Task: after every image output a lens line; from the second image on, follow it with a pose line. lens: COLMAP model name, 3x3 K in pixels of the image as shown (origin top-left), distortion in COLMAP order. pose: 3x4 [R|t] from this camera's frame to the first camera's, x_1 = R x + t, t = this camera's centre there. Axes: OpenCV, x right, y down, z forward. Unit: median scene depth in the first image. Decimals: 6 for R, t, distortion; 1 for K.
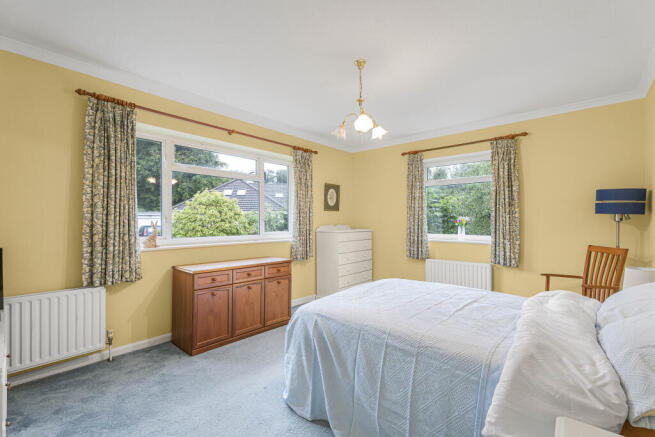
lens RADIAL K [[292.6, 0, 327.5], [0, 292.6, 218.5], [0, 0, 1]] dist [0.000784, 0.000086]
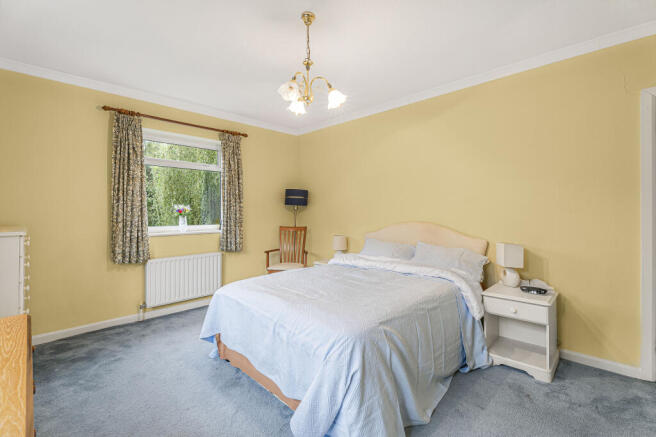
lens RADIAL K [[293.2, 0, 327.9], [0, 293.2, 209.4], [0, 0, 1]] dist [0.001366, 0.000061]
pose [[0.066939, -0.001234, 0.997756, -0.447016], [-0.007177, 0.999973, 0.001718, 0.001644], [-0.997731, -0.007276, 0.066928, 0.563320]]
